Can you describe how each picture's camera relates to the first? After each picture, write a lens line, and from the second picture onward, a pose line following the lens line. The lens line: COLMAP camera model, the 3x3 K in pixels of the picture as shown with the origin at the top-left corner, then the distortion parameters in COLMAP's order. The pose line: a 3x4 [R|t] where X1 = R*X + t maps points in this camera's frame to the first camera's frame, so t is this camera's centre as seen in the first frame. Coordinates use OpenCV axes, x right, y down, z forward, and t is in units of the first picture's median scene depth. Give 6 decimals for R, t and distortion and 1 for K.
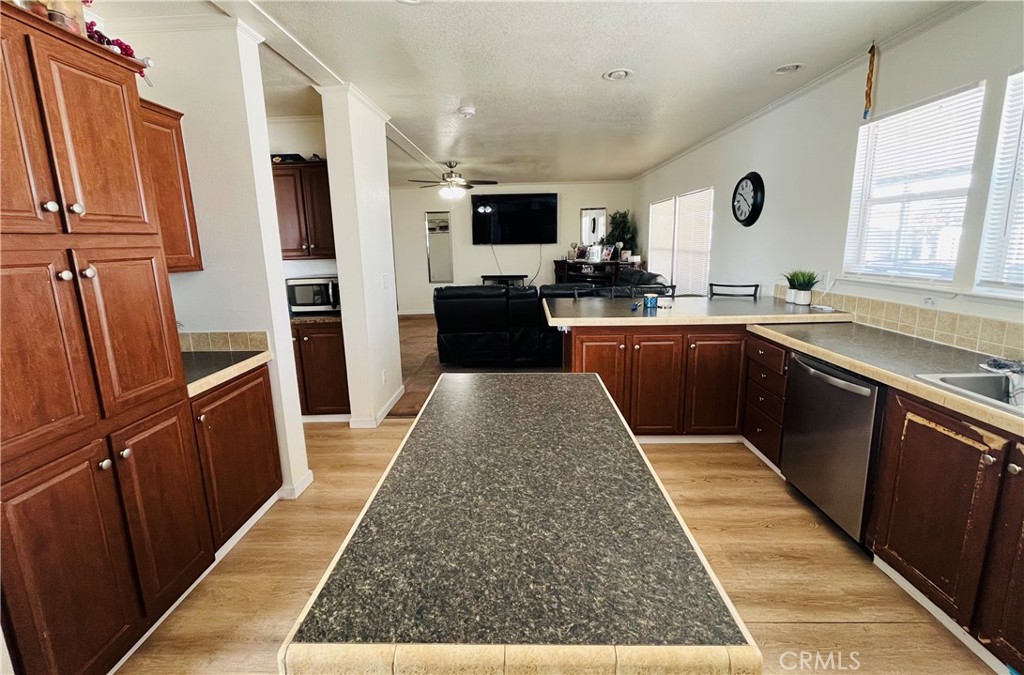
lens RADIAL K [[428.5, 0, 508.8], [0, 428.5, 322.4], [0, 0, 1]] dist [-0.003044, -0.000485]
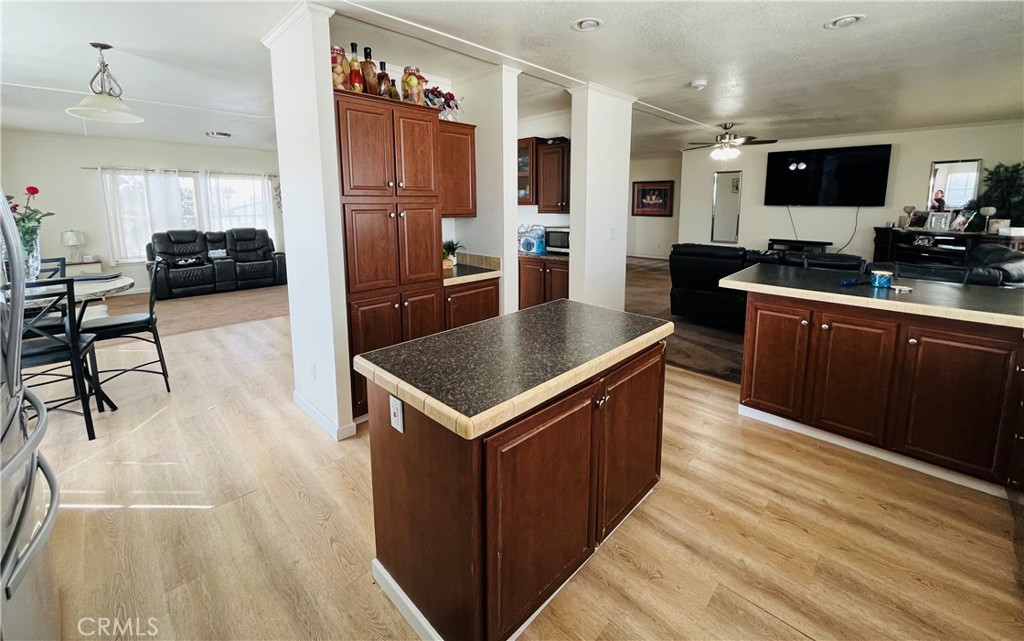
lens RADIAL K [[407.1, 0, 511.7], [0, 407.1, 263.6], [0, 0, 1]] dist [0.002408, 0.000125]
pose [[0.733701, 0.121510, -0.668519, 0.372783], [-0.140639, 0.989731, 0.025542, -0.001444], [0.664758, 0.075279, 0.743256, -0.058324]]
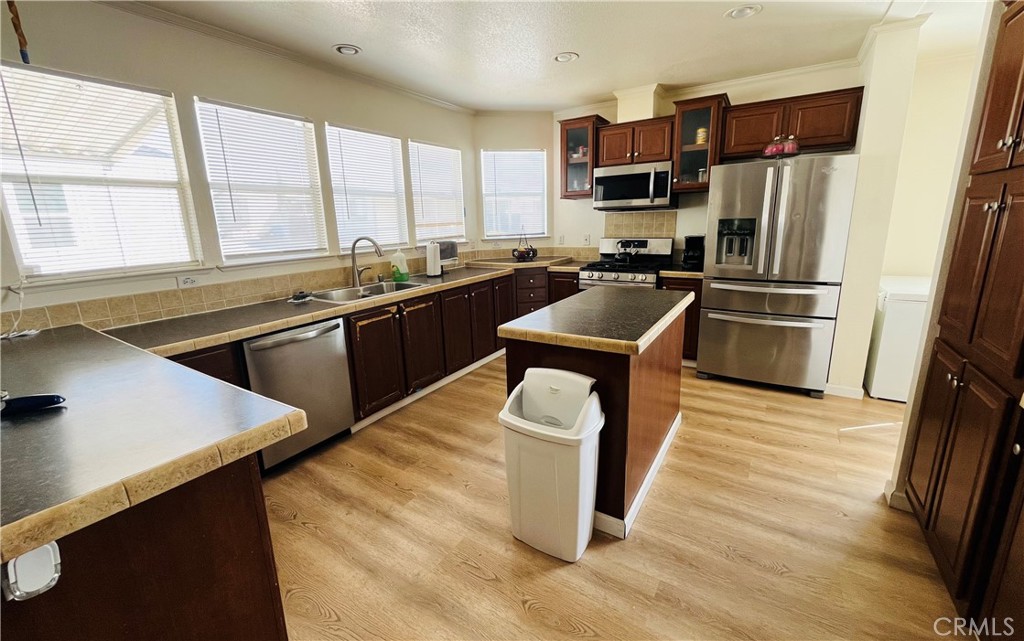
lens RADIAL K [[412.9, 0, 510.0], [0, 412.9, 308.3], [0, 0, 1]] dist [0.000450, 0.000005]
pose [[-0.857452, -0.061402, 0.510887, -0.232996], [0.142996, 0.925313, 0.351209, -0.190079], [-0.494296, 0.374200, -0.784631, 1.145059]]
